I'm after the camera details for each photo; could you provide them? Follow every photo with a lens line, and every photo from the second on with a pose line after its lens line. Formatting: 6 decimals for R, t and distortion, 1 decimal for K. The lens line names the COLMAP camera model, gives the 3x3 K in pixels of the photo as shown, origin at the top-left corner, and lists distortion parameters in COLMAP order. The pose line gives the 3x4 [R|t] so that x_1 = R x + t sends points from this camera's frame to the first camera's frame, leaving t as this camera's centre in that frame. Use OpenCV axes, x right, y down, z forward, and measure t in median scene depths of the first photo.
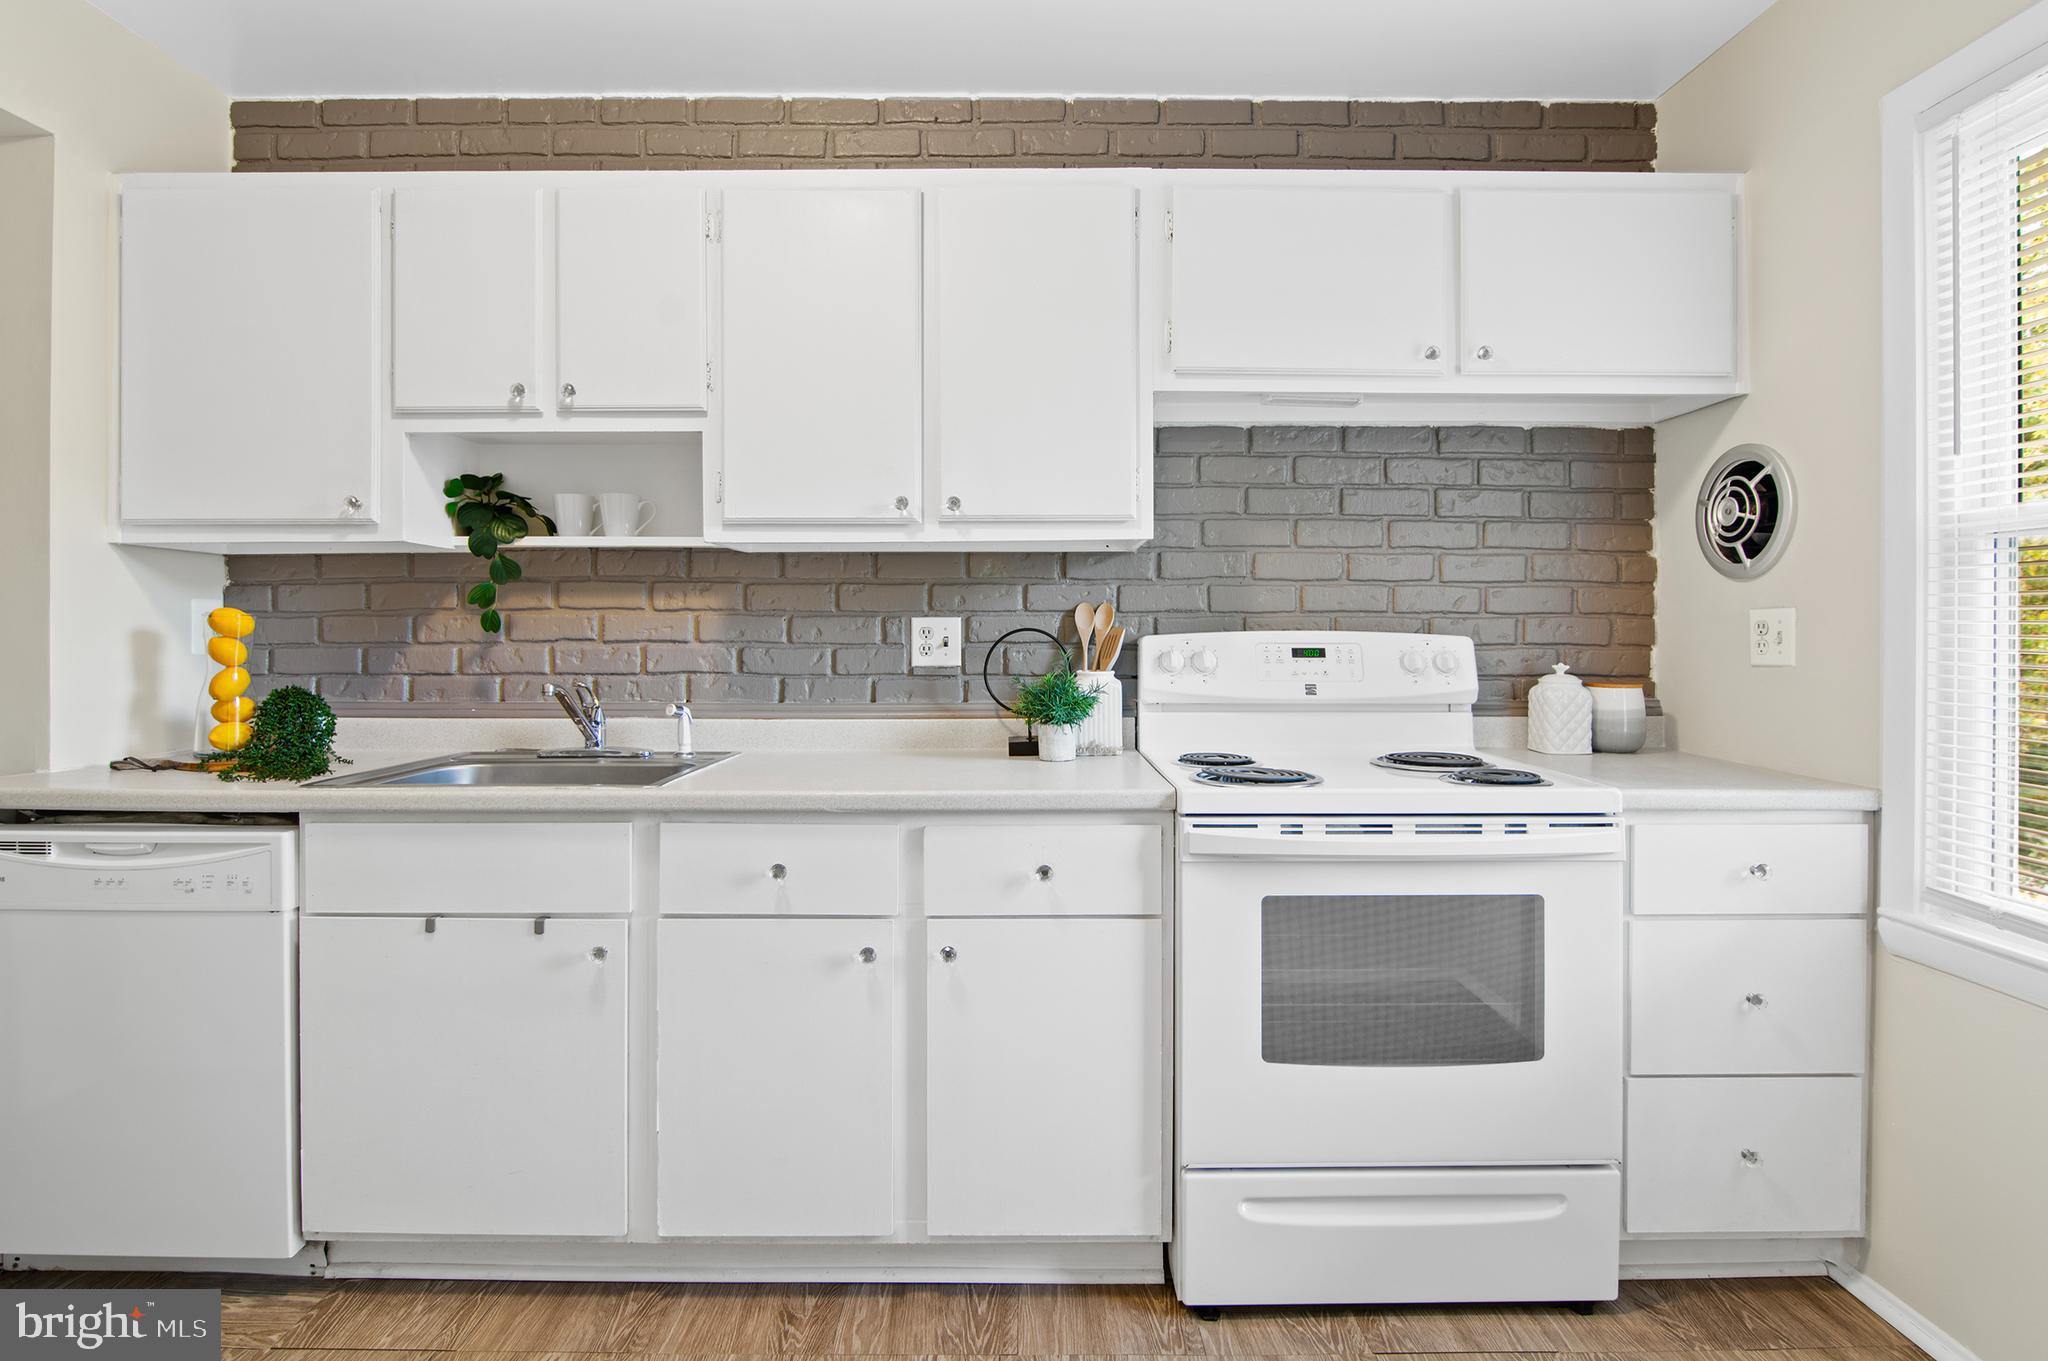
lens RADIAL K [[1018.4, 0, 1031.6], [0, 1018.4, 639.1], [0, 0, 1]] dist [-0.017375, -0.000406]
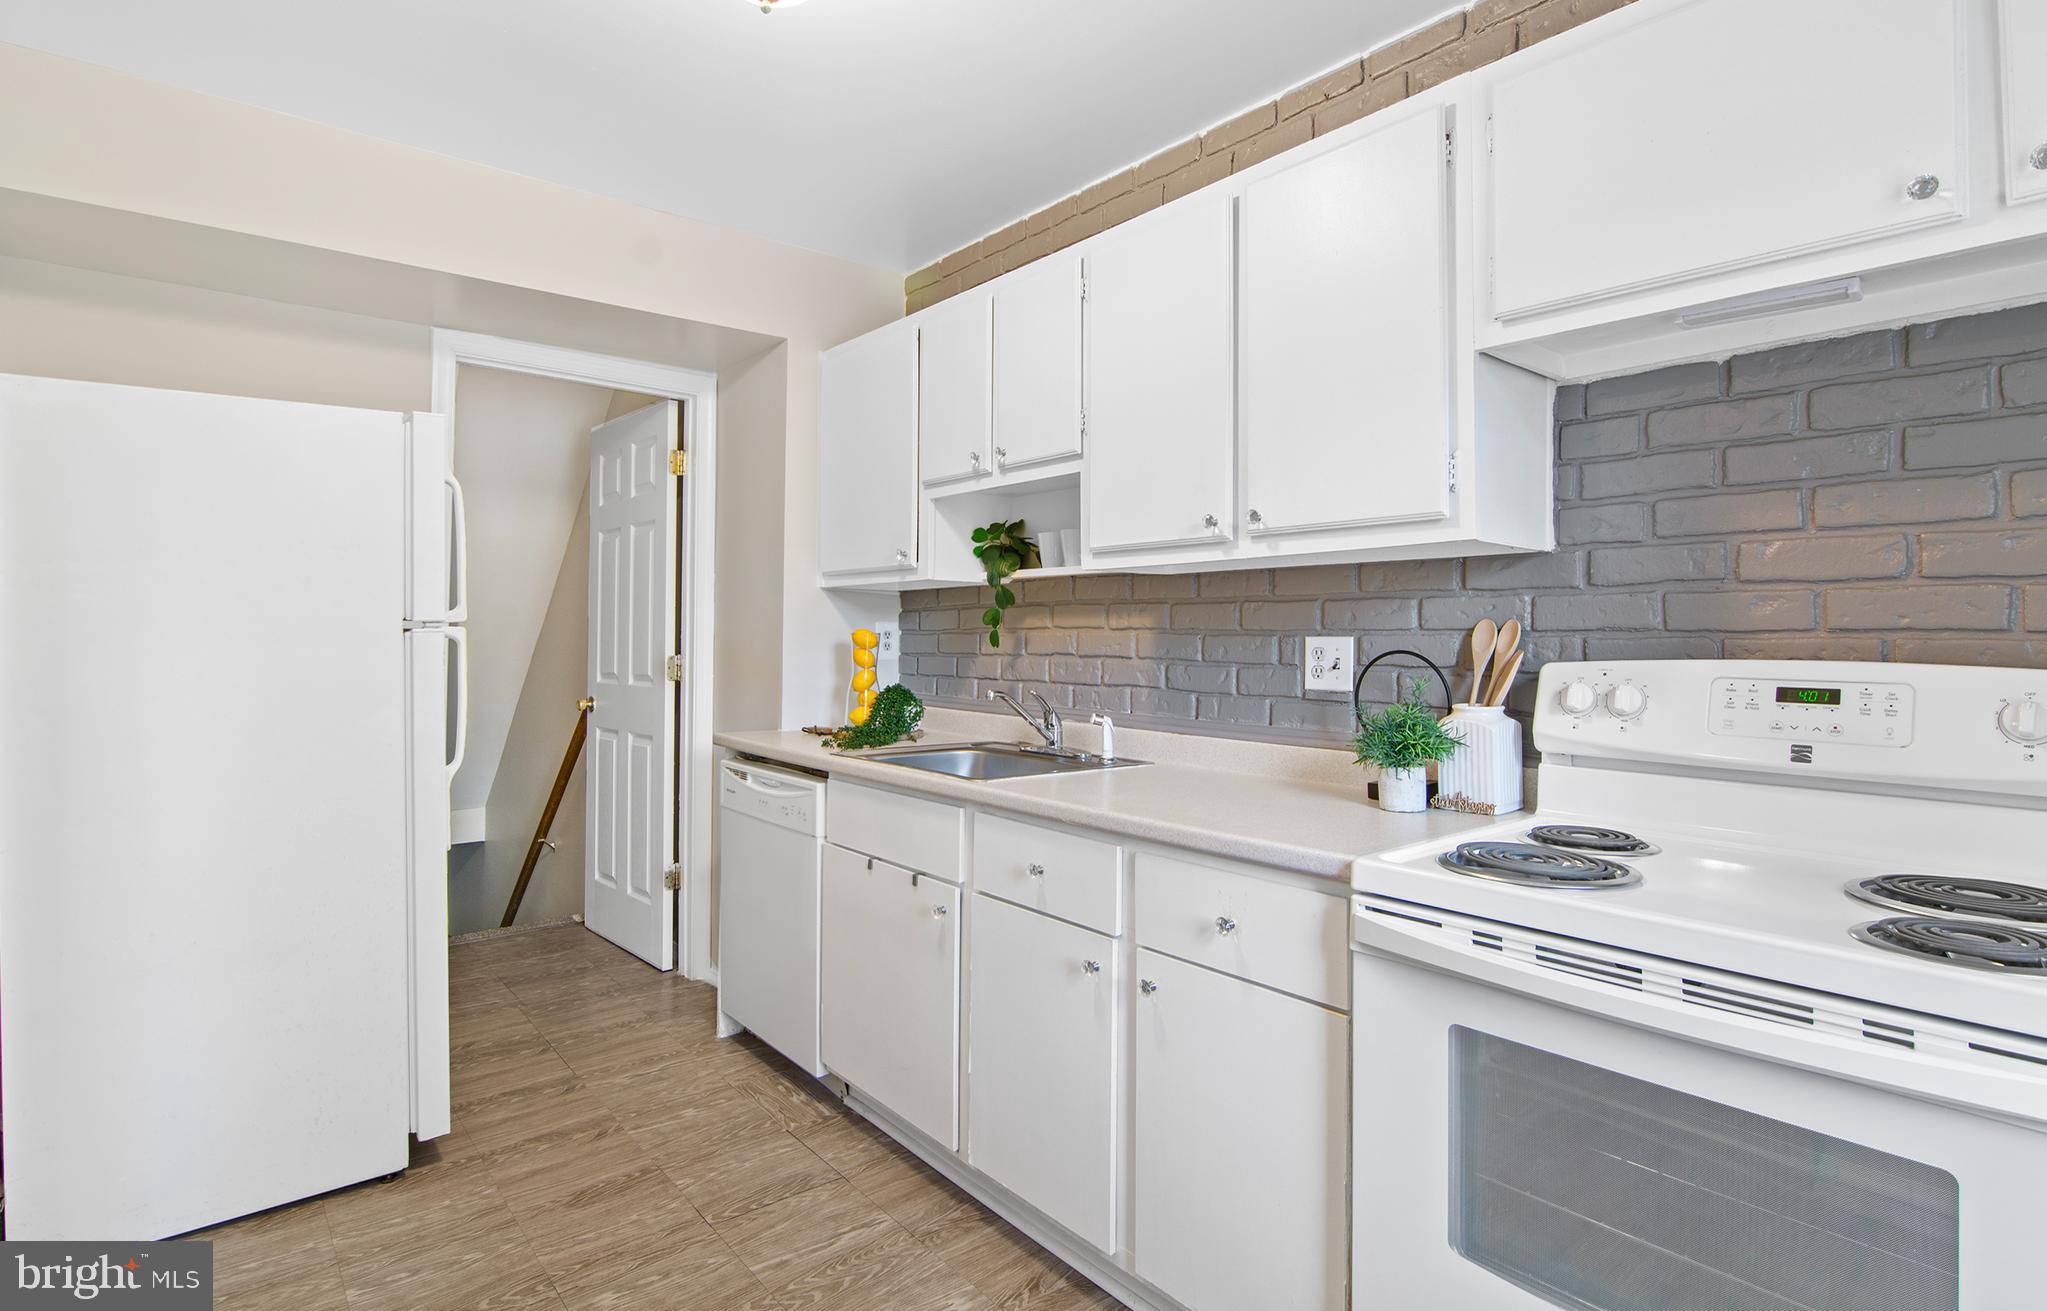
lens RADIAL K [[1022.5, 0, 999.1], [0, 1022.5, 614.8], [0, 0, 1]] dist [-0.013347, -0.000908]
pose [[0.621295, -0.012246, -0.783481, 0.454956], [-0.010423, 0.999660, -0.023891, -0.016605], [0.783508, 0.023010, 0.620956, 0.208539]]
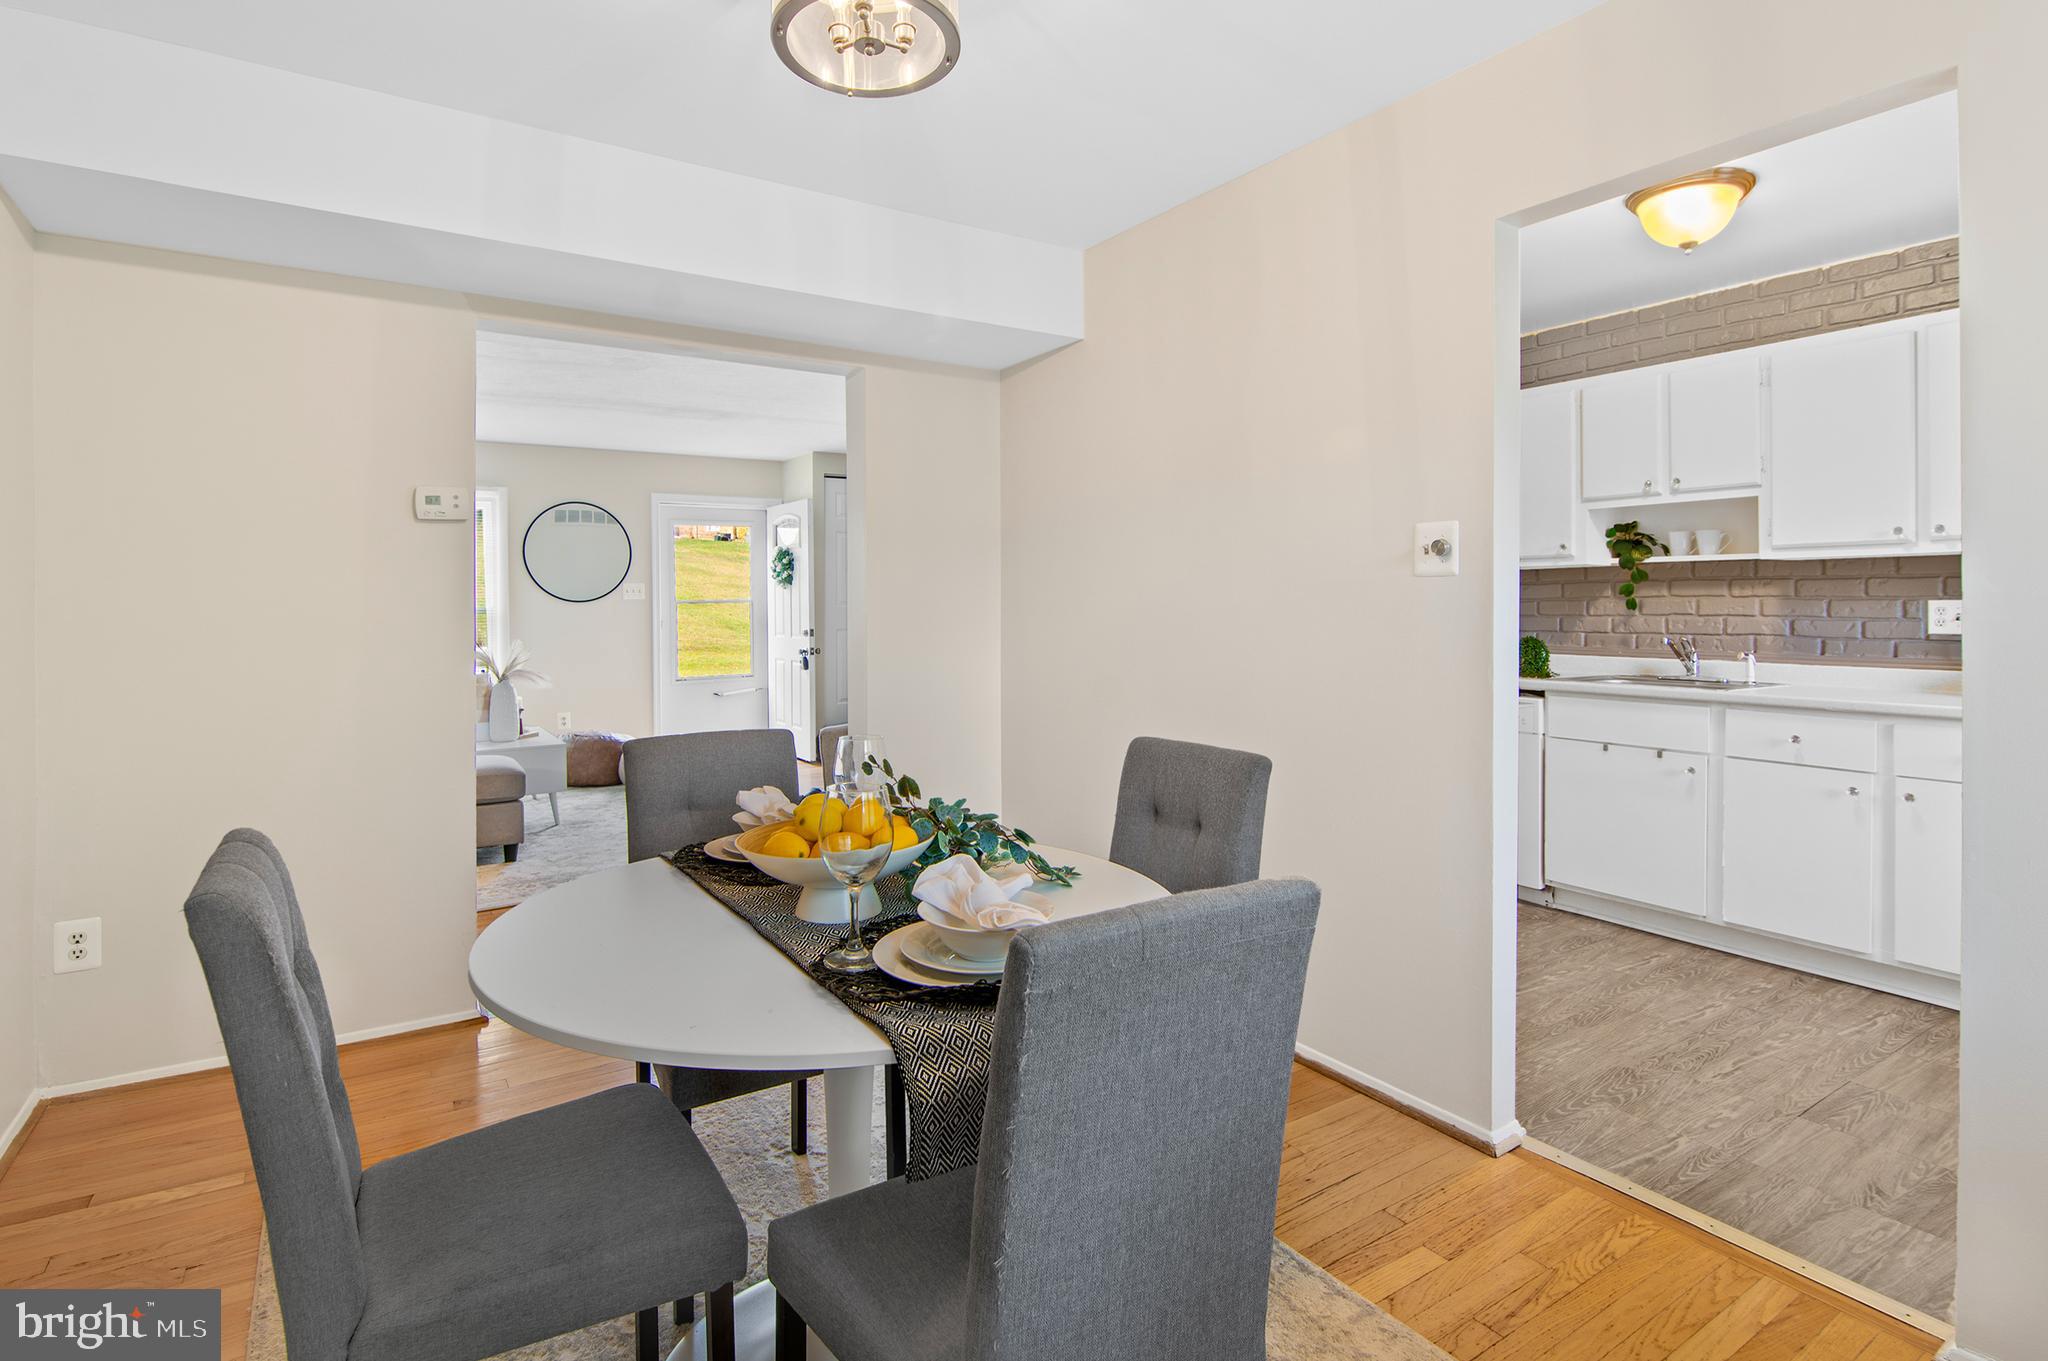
lens RADIAL K [[1018.0, 0, 1033.5], [0, 1018.0, 606.4], [0, 0, 1]] dist [-0.006025, -0.001359]
pose [[0.543029, -0.000076, -0.839714, 0.420547], [-0.003407, 0.999992, -0.002294, -0.004947], [0.839707, 0.004106, 0.543024, -0.901539]]
